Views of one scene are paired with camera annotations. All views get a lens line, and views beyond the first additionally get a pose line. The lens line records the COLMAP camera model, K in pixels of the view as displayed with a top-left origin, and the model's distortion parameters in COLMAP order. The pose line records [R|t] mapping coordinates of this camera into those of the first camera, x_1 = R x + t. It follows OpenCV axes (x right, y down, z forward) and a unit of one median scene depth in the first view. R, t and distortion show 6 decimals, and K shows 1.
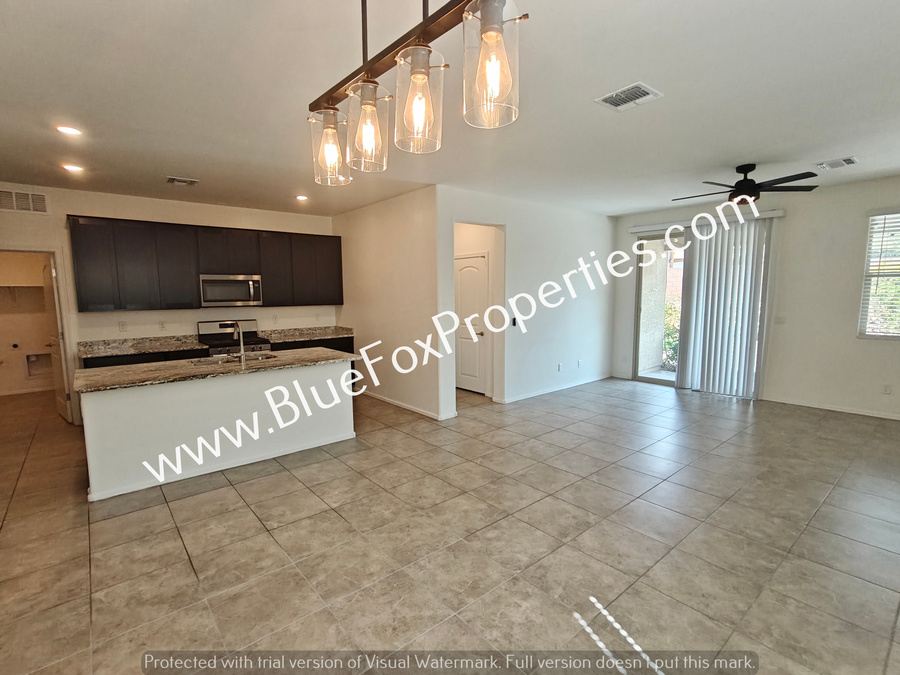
lens RADIAL K [[433.7, 0, 444.4], [0, 433.7, 341.8], [0, 0, 1]] dist [0.002333, 0.002729]
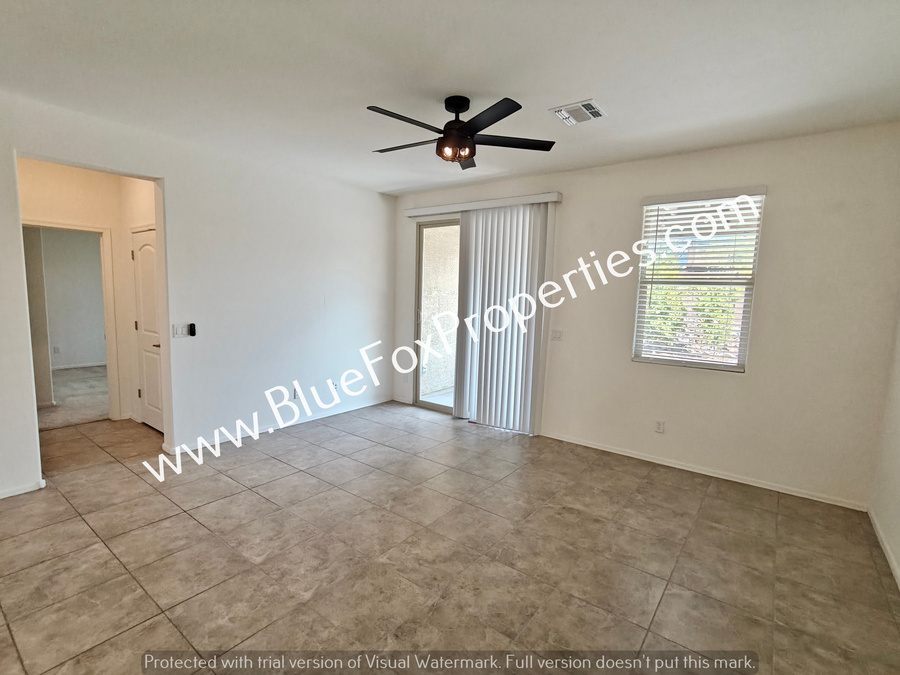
lens RADIAL K [[433.7, 0, 447.3], [0, 433.7, 341.9], [0, 0, 1]] dist [0.002333, 0.002729]
pose [[0.974761, 0.015612, 0.222706, 0.535060], [-0.015124, 0.999878, -0.003895, -0.041511], [-0.222740, 0.000428, 0.974878, 0.370862]]
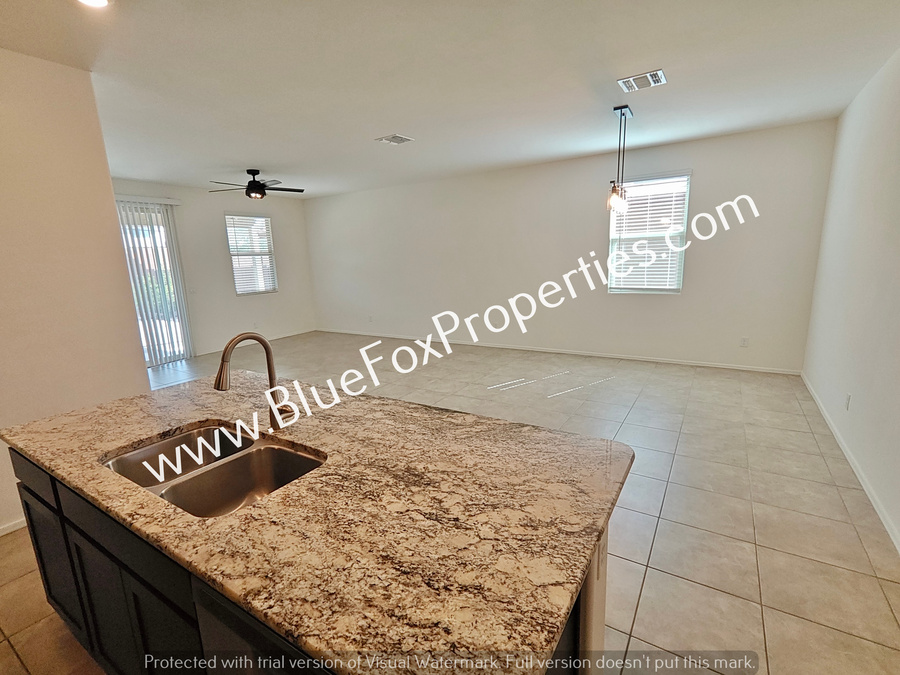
lens RADIAL K [[433.7, 0, 445.9], [0, 433.7, 342.6], [0, 0, 1]] dist [0.002333, 0.002729]
pose [[-0.305725, -0.163723, 0.937938, -0.846970], [0.152876, 0.963882, 0.218082, -0.086723], [-0.939767, 0.210061, -0.269653, 0.904765]]
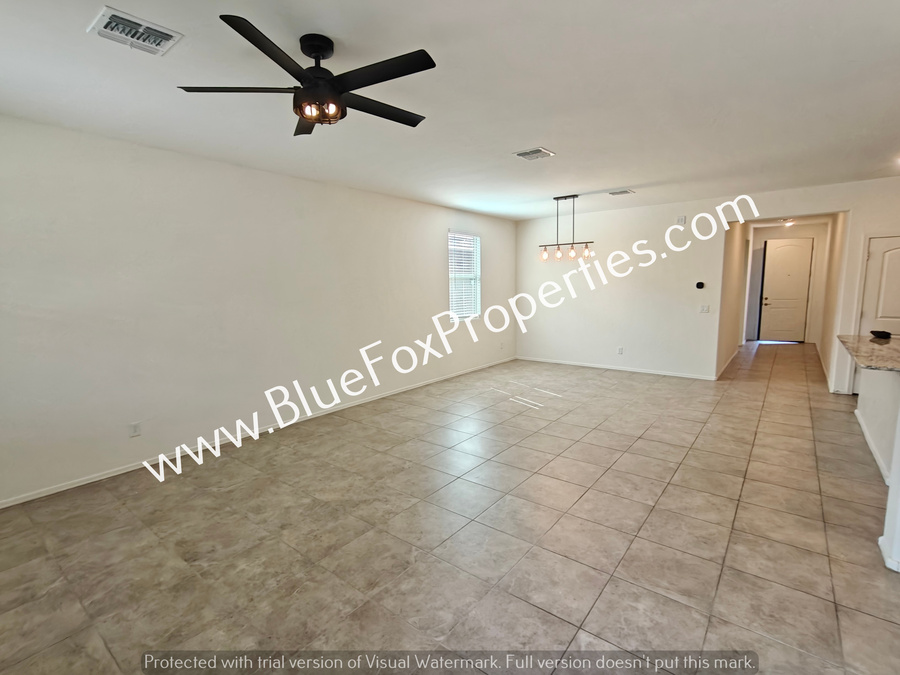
lens RADIAL K [[433.7, 0, 450.7], [0, 433.7, 341.9], [0, 0, 1]] dist [0.002333, 0.002729]
pose [[-0.975730, 0.056919, -0.211450, 0.661979], [0.002785, 0.968774, 0.247930, -0.193254], [0.218959, 0.241324, -0.945420, 1.573491]]
